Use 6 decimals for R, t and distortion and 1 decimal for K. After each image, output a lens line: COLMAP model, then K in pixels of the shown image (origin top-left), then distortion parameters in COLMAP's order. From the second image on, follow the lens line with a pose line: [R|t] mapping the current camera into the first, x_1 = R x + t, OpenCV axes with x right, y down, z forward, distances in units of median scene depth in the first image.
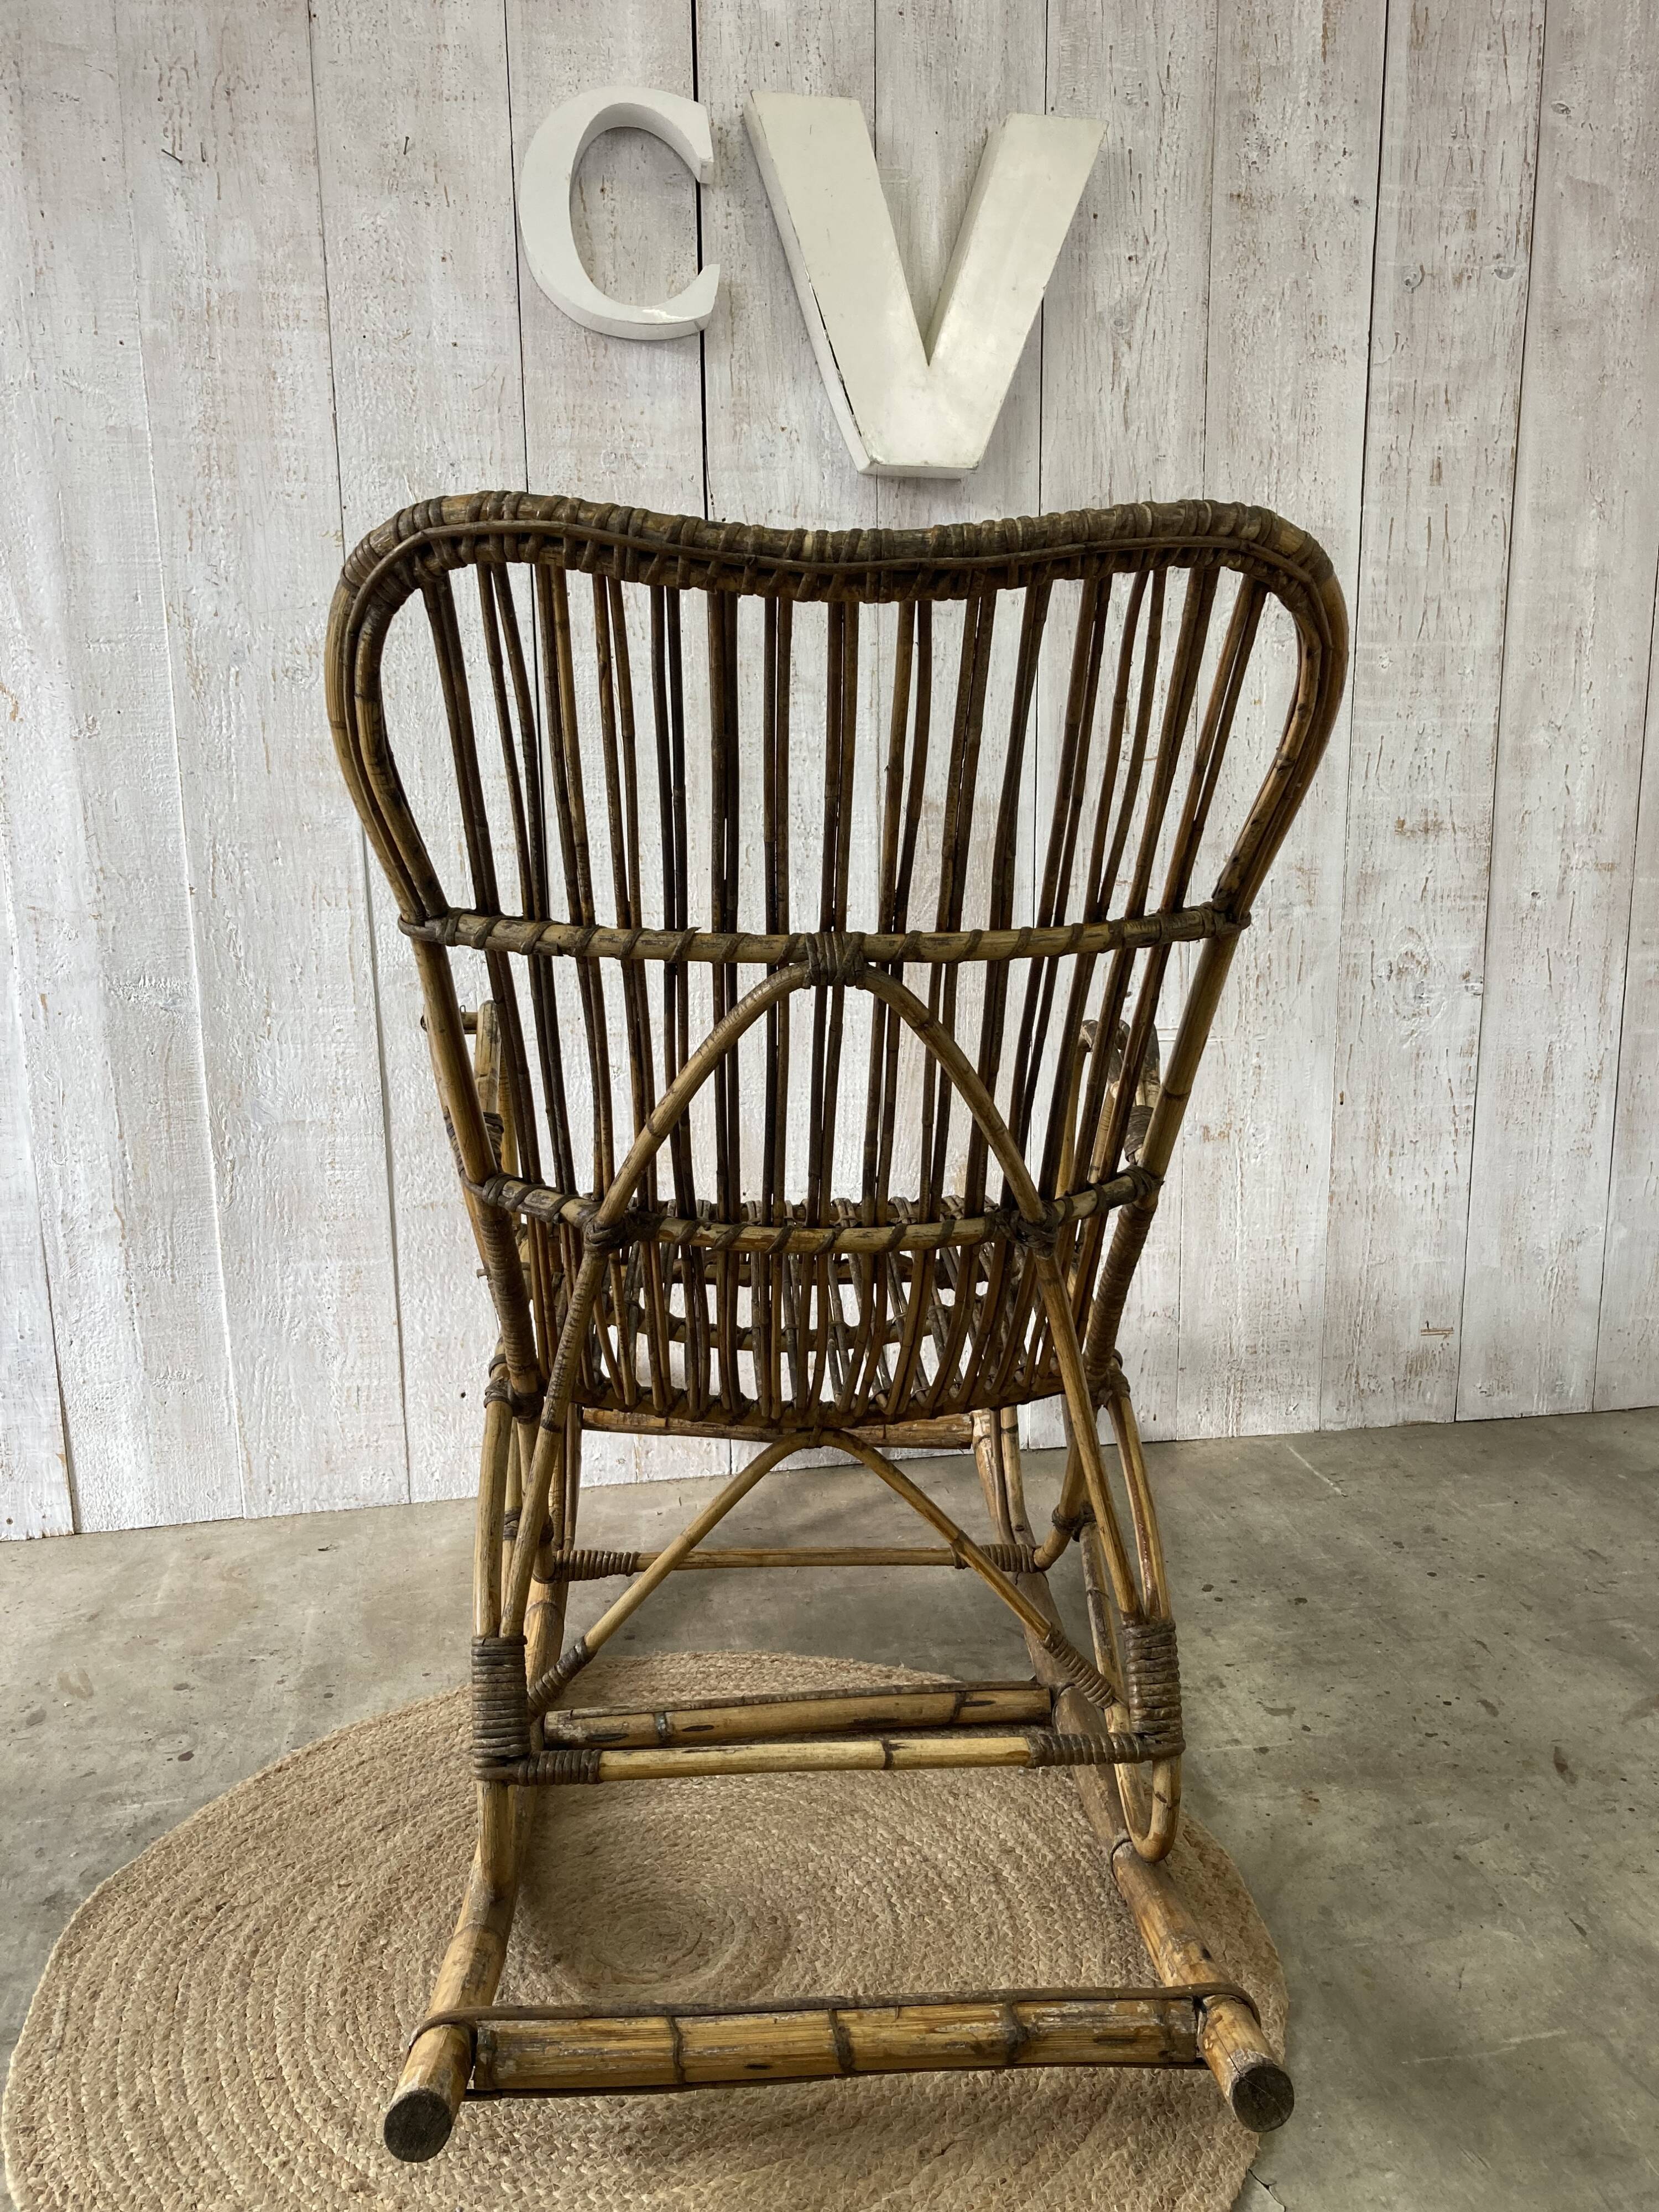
lens RADIAL K [[1831.4, 0, 848.9], [0, 1831.4, 1117.4], [0, 0, 1]] dist [0.032252, -0.020582]
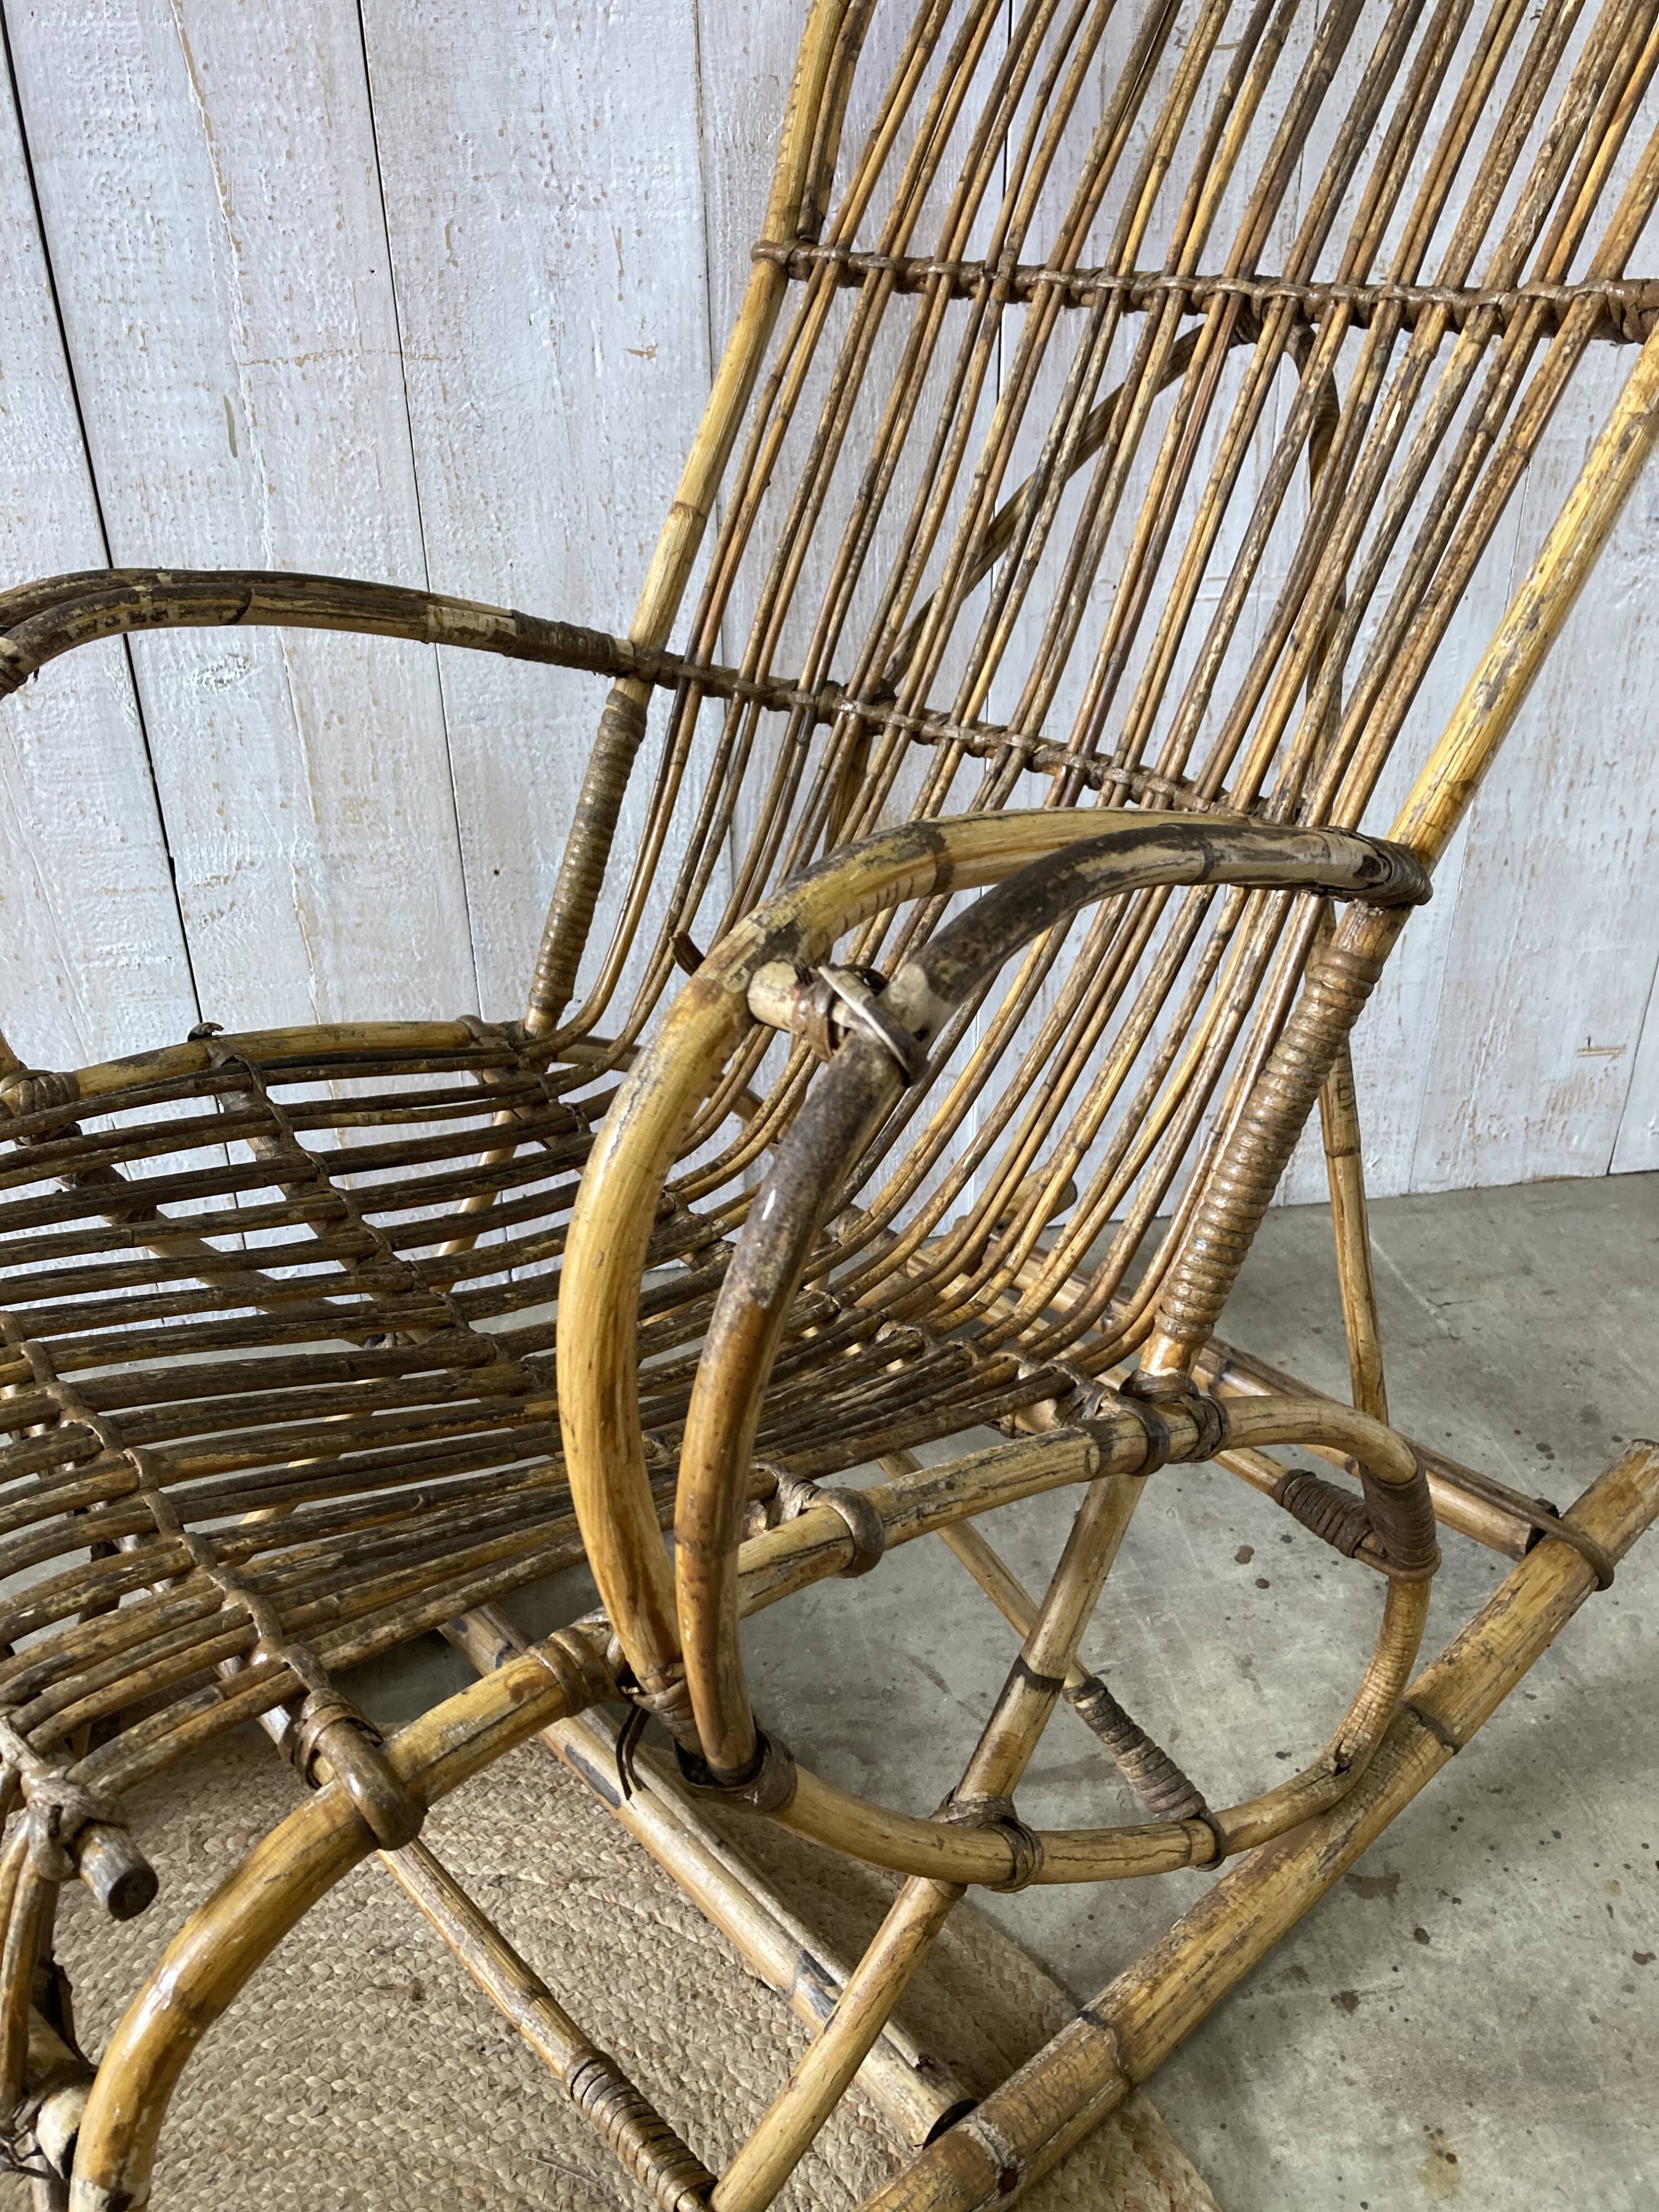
lens RADIAL K [[1831.4, 0, 865.9], [0, 1831.4, 1095.5], [0, 0, 1]] dist [0.032252, -0.020582]
pose [[0.999829, -0.000250, 0.018465, 0.056399], [-0.005168, 0.956169, 0.292770, -0.069617], [-0.017729, -0.292815, 0.956005, 0.451989]]
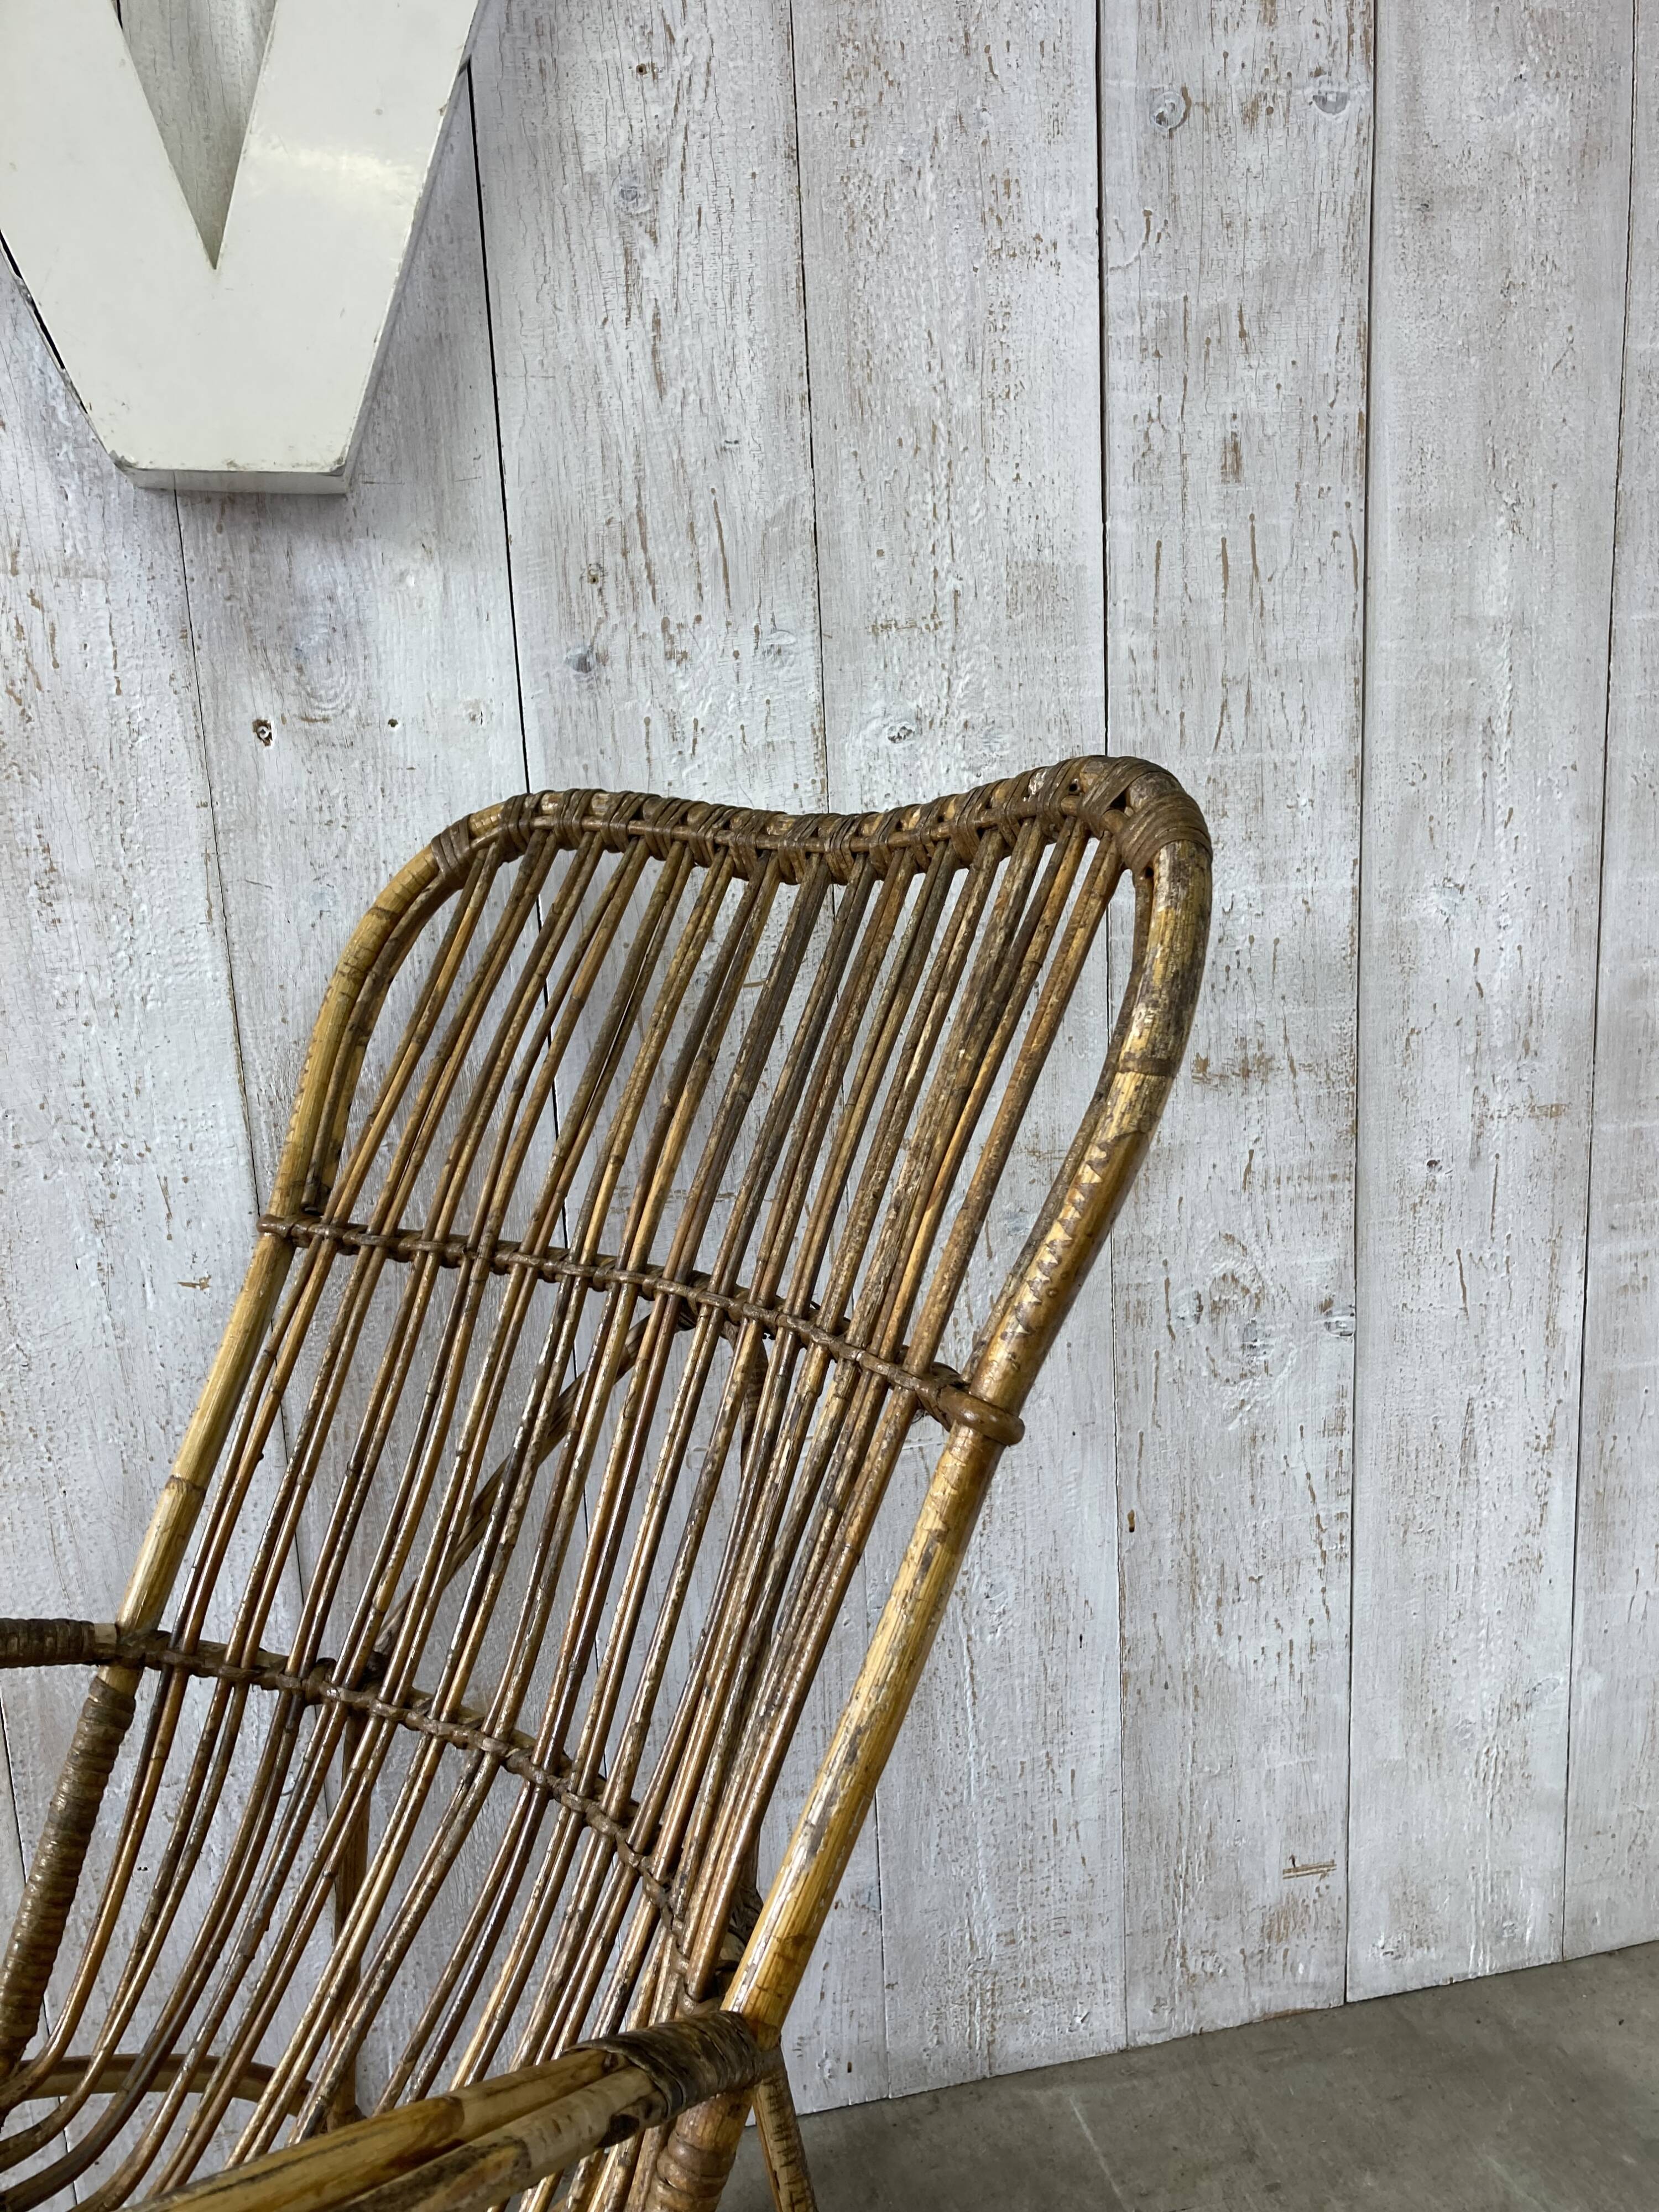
lens RADIAL K [[1831.4, 0, 843.2], [0, 1831.4, 1124.8], [0, 0, 1]] dist [0.032252, -0.020582]
pose [[0.997254, -0.046807, 0.057396, 0.171451], [0.046888, 0.998900, -0.000064, -0.164499], [-0.057330, 0.002755, 0.998351, 0.480294]]
